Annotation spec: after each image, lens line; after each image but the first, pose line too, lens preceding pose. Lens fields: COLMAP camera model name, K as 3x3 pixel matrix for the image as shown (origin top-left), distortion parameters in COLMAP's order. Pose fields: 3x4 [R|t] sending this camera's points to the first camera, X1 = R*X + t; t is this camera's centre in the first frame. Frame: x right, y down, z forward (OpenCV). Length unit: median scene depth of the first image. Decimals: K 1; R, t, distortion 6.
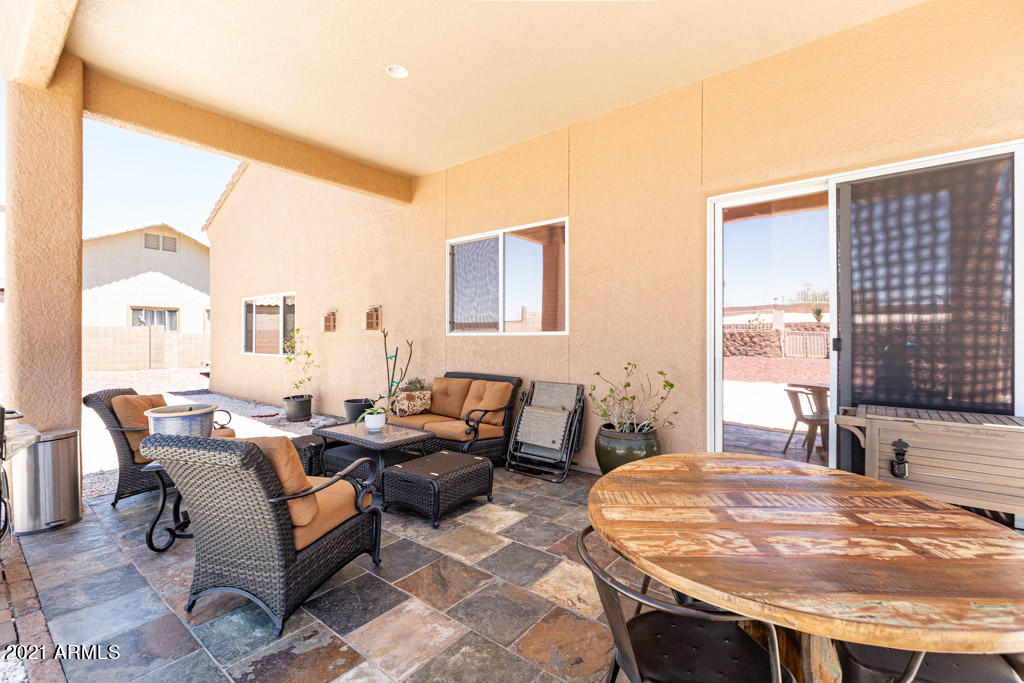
lens RADIAL K [[446.6, 0, 505.7], [0, 446.6, 343.3], [0, 0, 1]] dist [-0.001432, -0.000033]
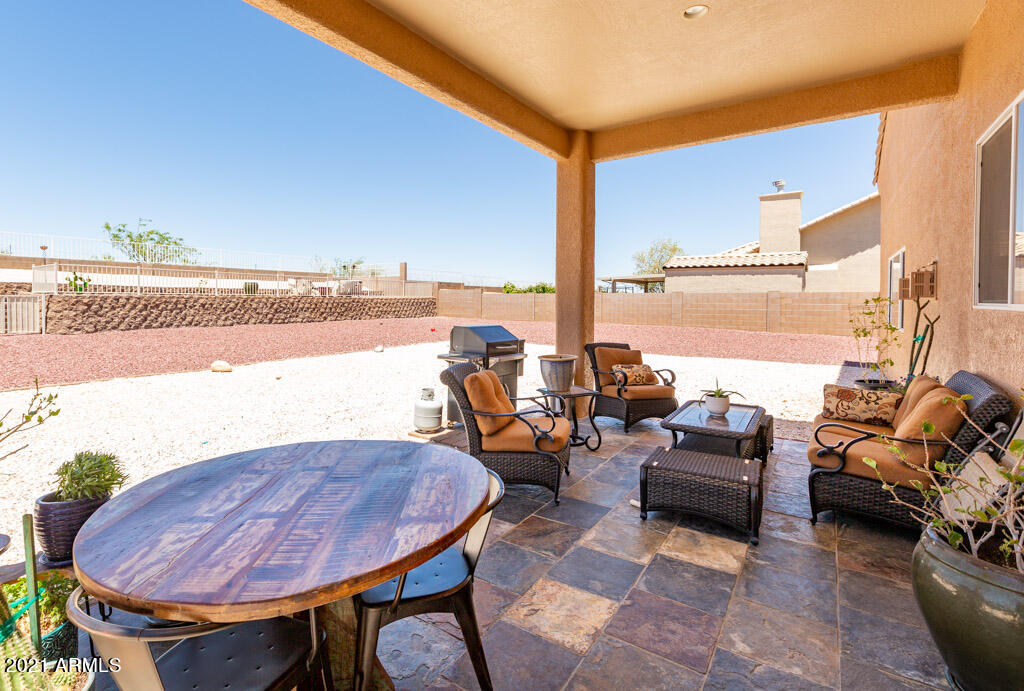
lens RADIAL K [[482.6, 0, 495.6], [0, 482.6, 312.4], [0, 0, 1]] dist [-0.000359, 0.000337]
pose [[0.084096, 0.021836, -0.996218, 0.964164], [-0.010343, 0.999725, 0.021040, -0.038383], [0.996404, 0.008535, 0.084299, 0.725611]]
